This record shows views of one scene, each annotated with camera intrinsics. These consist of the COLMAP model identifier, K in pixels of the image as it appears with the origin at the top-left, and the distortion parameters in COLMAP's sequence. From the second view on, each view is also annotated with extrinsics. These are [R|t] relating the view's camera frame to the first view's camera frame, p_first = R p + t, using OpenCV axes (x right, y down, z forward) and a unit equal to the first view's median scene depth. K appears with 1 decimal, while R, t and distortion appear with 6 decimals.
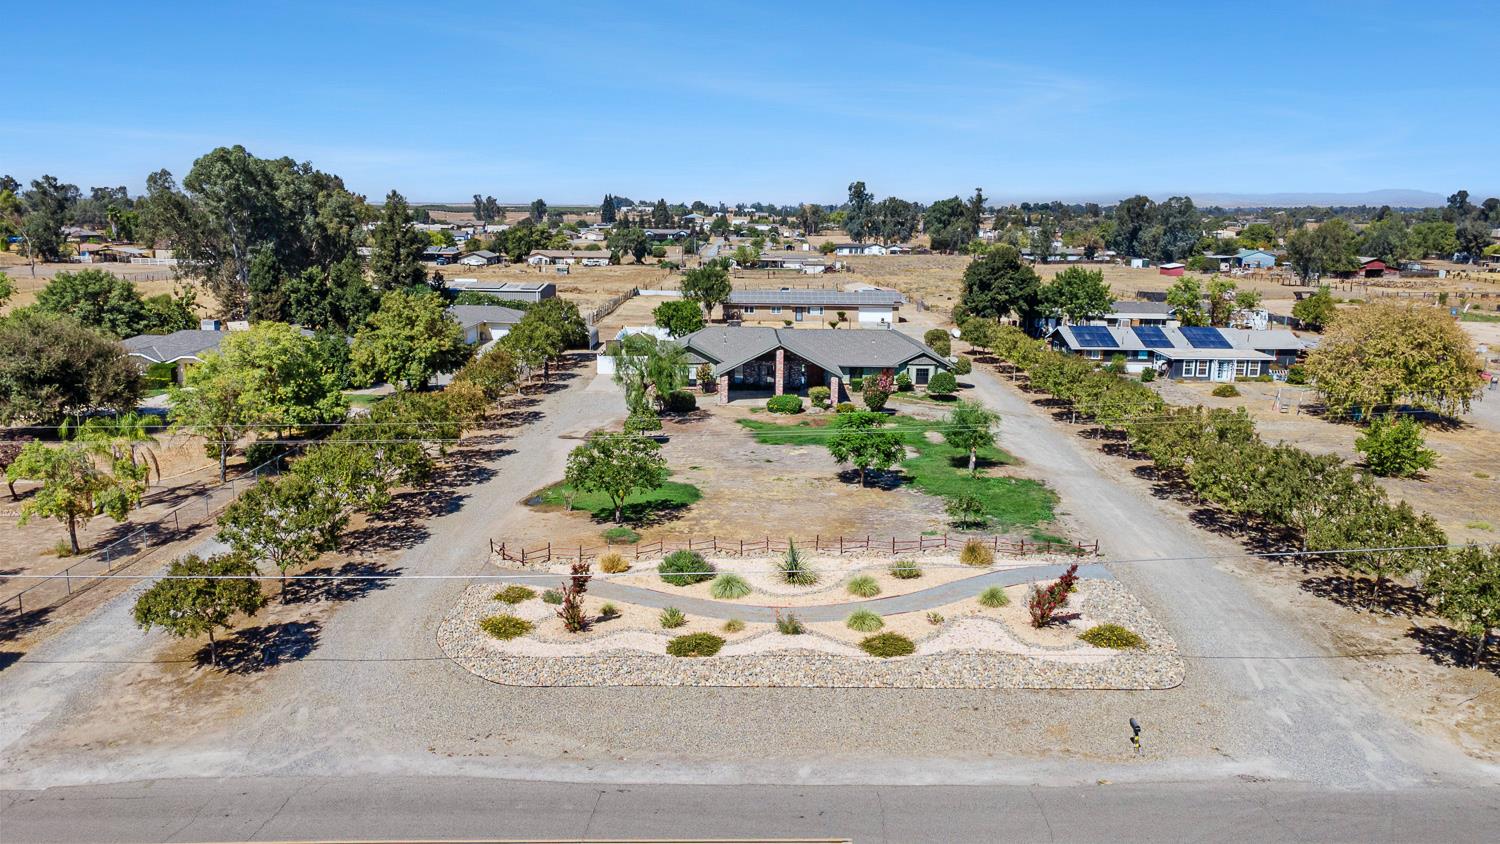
lens RADIAL K [[1096.6, 0, 744.9], [0, 1096.6, 419.3], [0, 0, 1]] dist [0.037655, 0.000589]
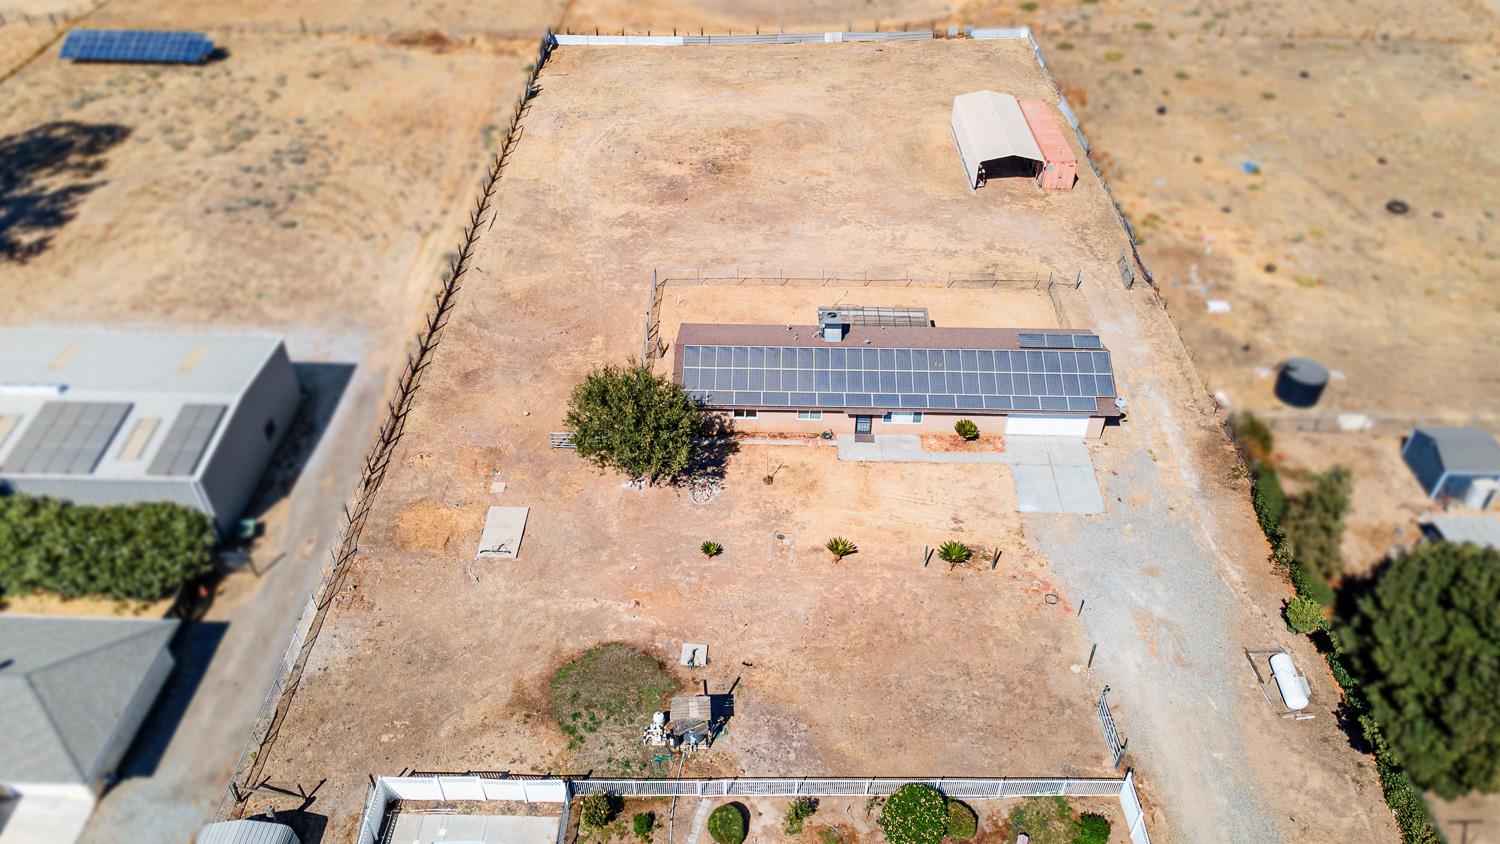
lens RADIAL K [[1096.6, 0, 744.9], [0, 1096.6, 419.3], [0, 0, 1]] dist [0.037655, 0.000589]
pose [[0.999587, 0.010732, -0.026647, 0.014735], [0.003766, 0.870644, 0.491900, -0.304531], [0.028479, -0.491797, 0.870244, 0.633729]]
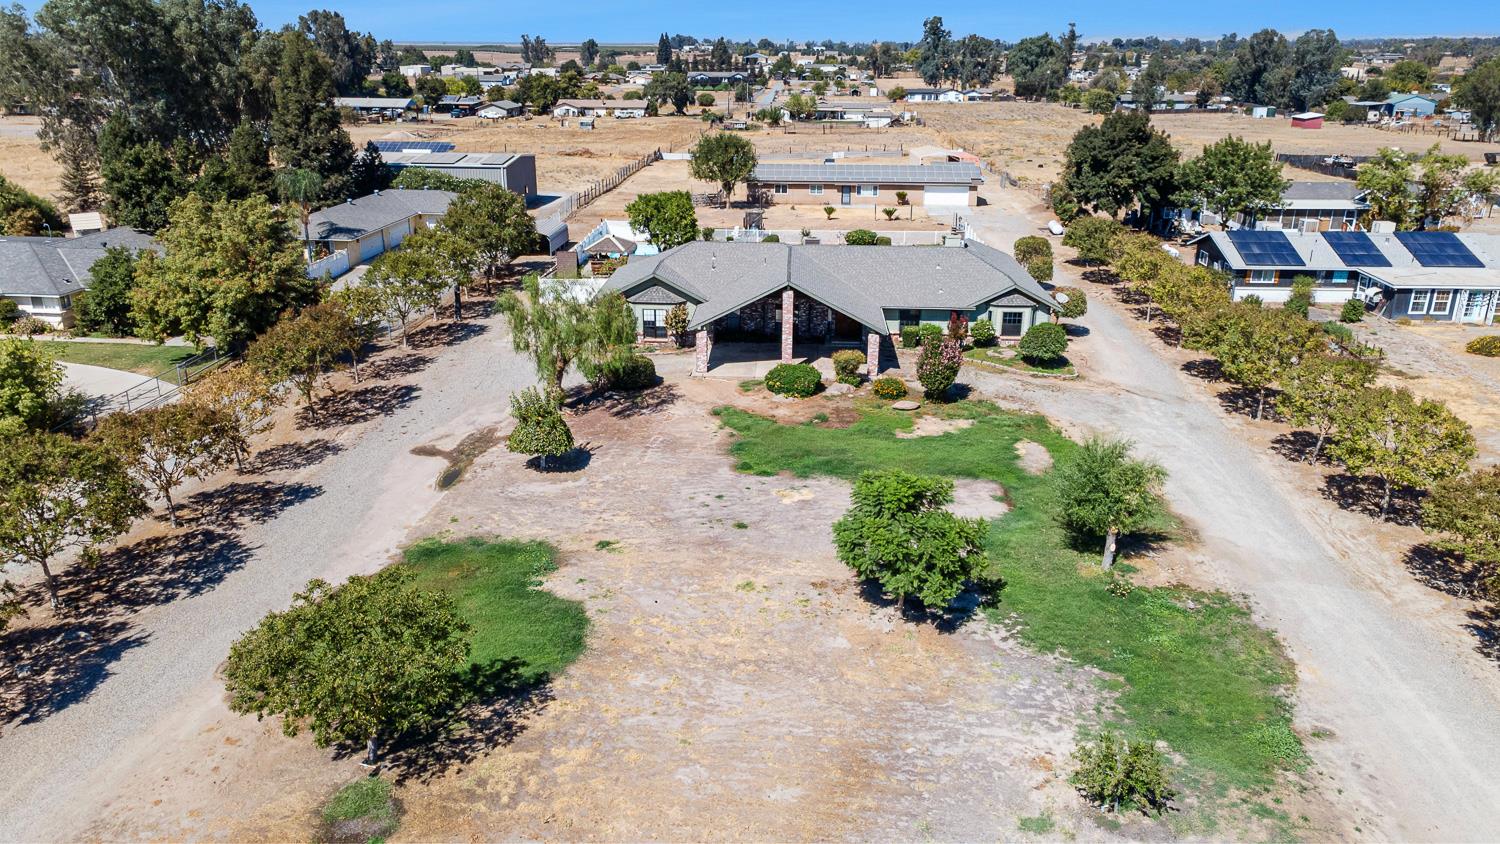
lens RADIAL K [[1101.5, 0, 747.4], [0, 1101.5, 412.3], [0, 0, 1]] dist [-0.012558, 0.110792]
pose [[0.998193, 0.014207, -0.058391, 0.027439], [-0.006455, 0.991379, 0.130866, -0.045357], [0.059747, -0.130252, 0.989679, 0.211248]]
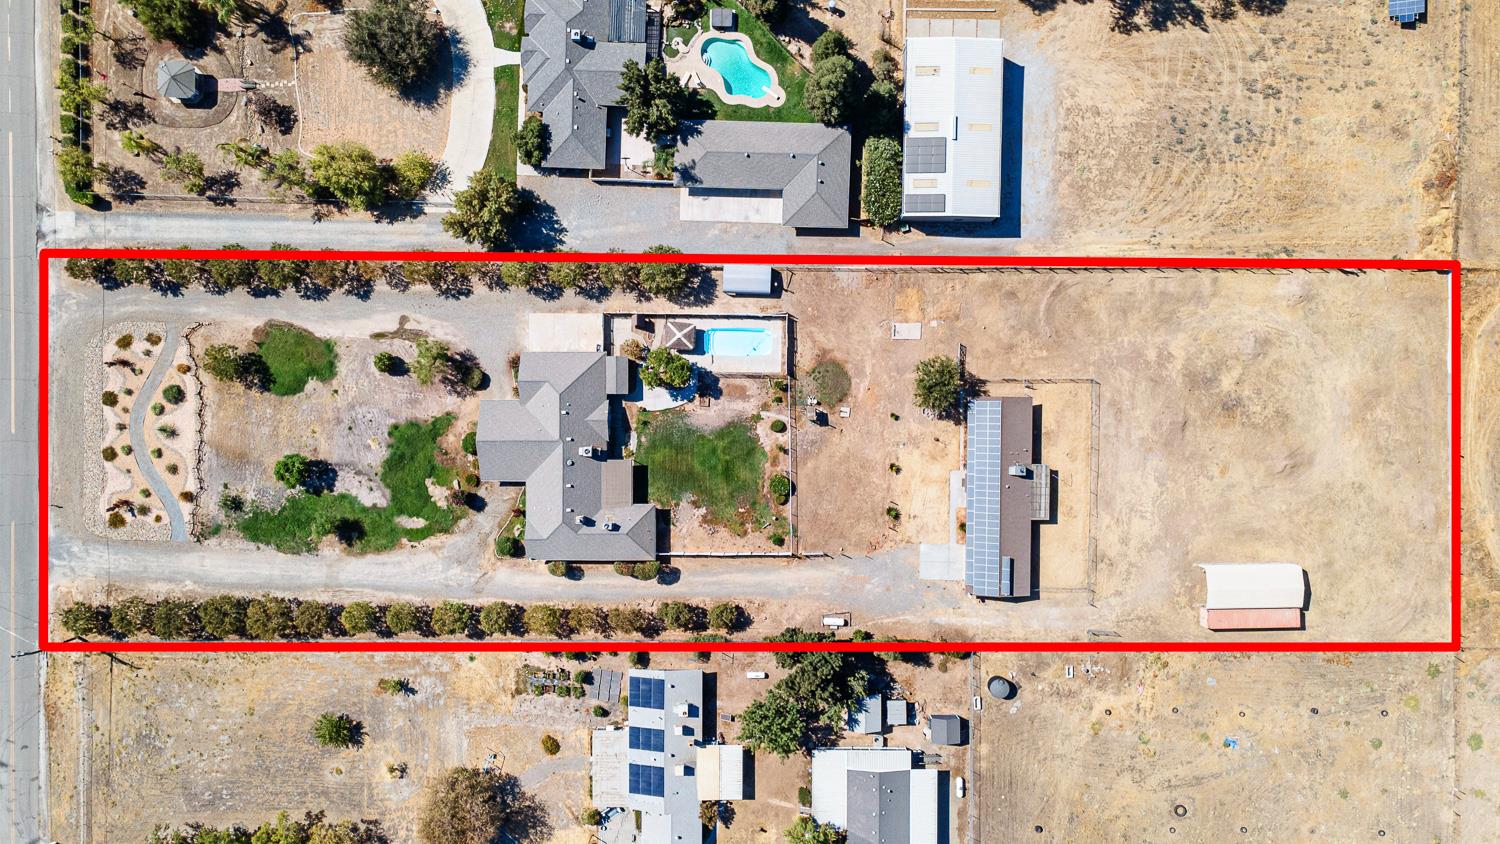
lens RADIAL K [[1096.6, 0, 744.9], [0, 1096.6, 419.3], [0, 0, 1]] dist [0.037655, 0.000589]
pose [[-0.013952, 0.999871, 0.007951, -0.009809], [-0.177626, -0.010304, 0.984044, -0.988786], [0.983999, 0.012317, 0.177746, 0.644613]]
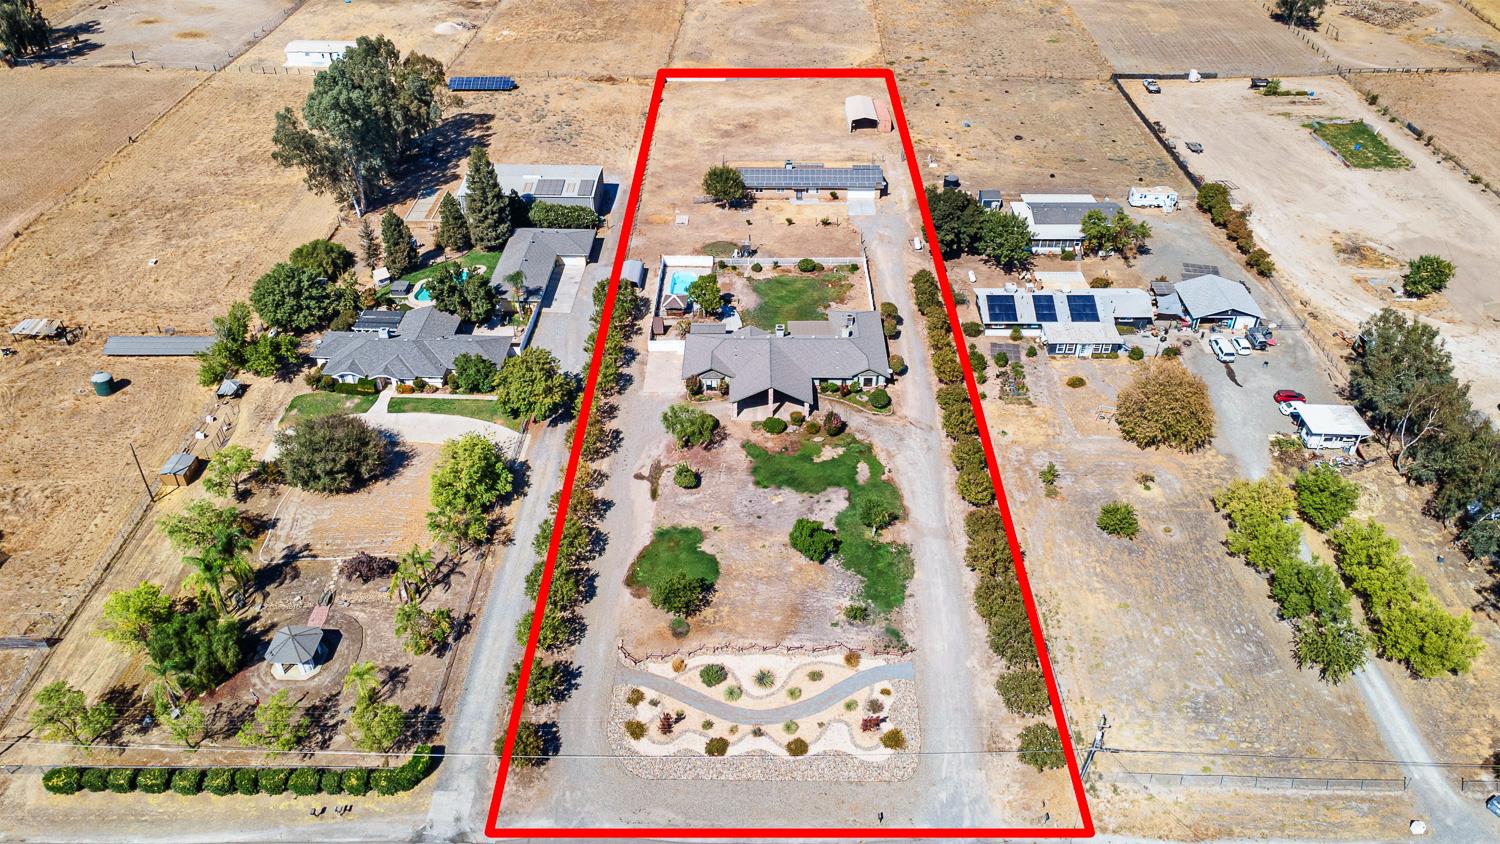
lens RADIAL K [[1096.6, 0, 744.9], [0, 1096.6, 419.3], [0, 0, 1]] dist [0.037655, 0.000589]
pose [[0.999651, 0.002982, -0.026253, 0.021060], [0.008663, 0.901697, 0.432282, -0.403632], [0.024961, -0.432359, 0.901356, -0.233106]]
